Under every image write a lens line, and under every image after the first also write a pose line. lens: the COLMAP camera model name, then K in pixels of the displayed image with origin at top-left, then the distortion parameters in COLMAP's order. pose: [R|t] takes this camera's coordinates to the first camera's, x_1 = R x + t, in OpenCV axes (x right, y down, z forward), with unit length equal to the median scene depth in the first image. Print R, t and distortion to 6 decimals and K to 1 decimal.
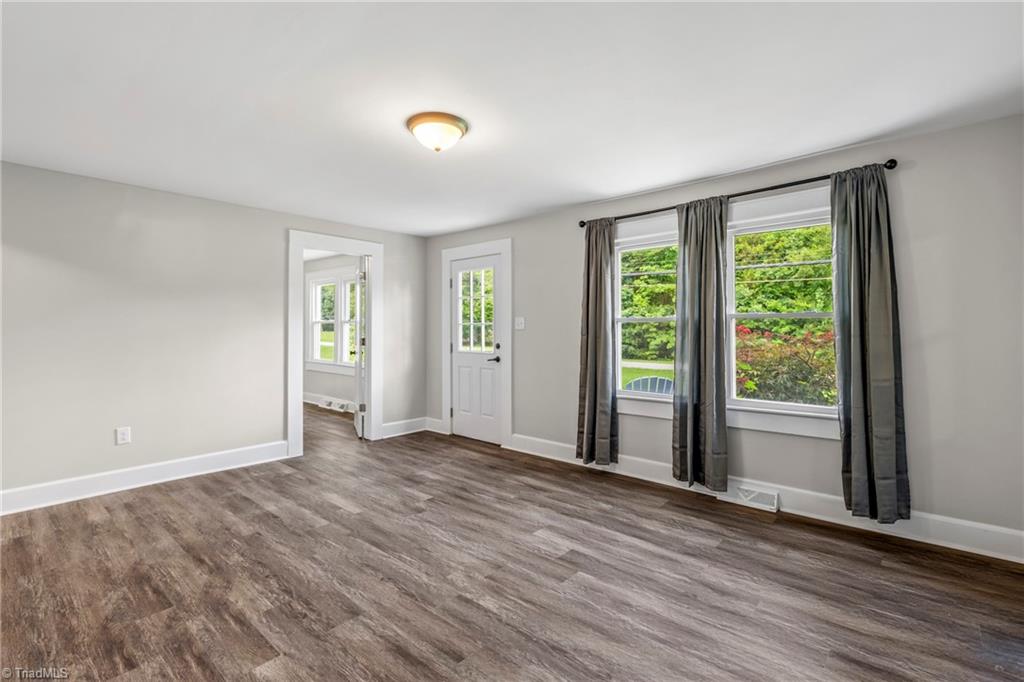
lens RADIAL K [[469.9, 0, 512.0], [0, 469.9, 341.0], [0, 0, 1]] dist [0.002321, -0.000005]
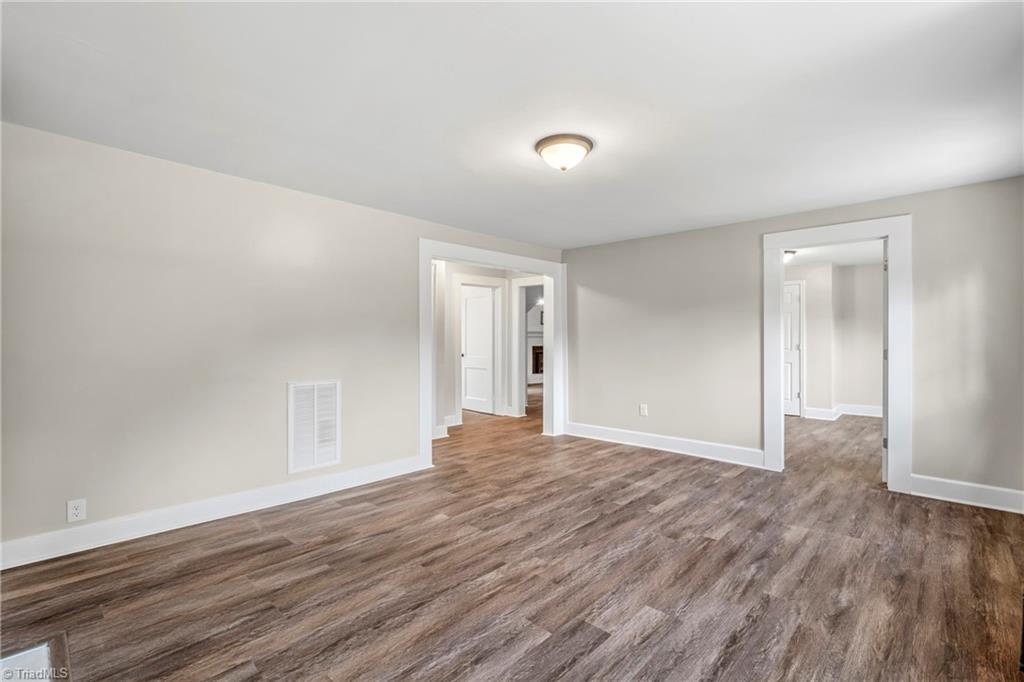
lens RADIAL K [[465.5, 0, 512.0], [0, 465.5, 341.0], [0, 0, 1]] dist [0.000362, -0.000459]
pose [[-0.030716, 0.006835, -0.999505, 0.846708], [-0.026170, 0.999628, 0.007640, -0.017155], [0.999185, 0.026392, -0.030526, 0.845124]]
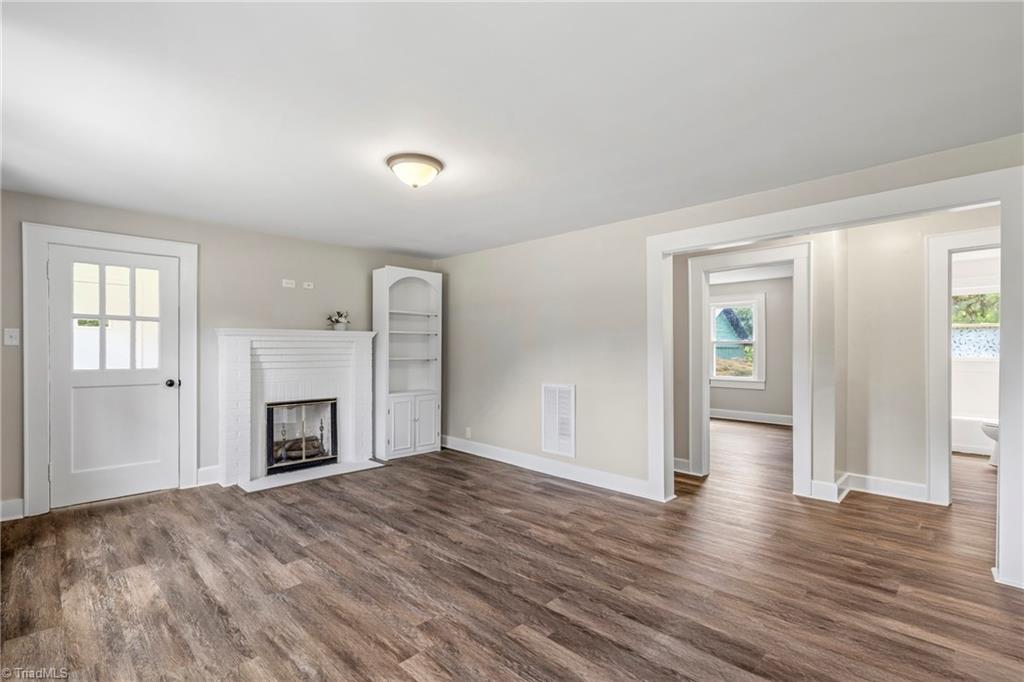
lens RADIAL K [[465.5, 0, 512.0], [0, 465.5, 341.0], [0, 0, 1]] dist [0.000362, -0.000459]
pose [[-0.998675, 0.002457, 0.051406, -0.417737], [0.002886, 0.999961, 0.008288, -0.050892], [-0.051383, 0.008426, -0.998643, 1.959230]]
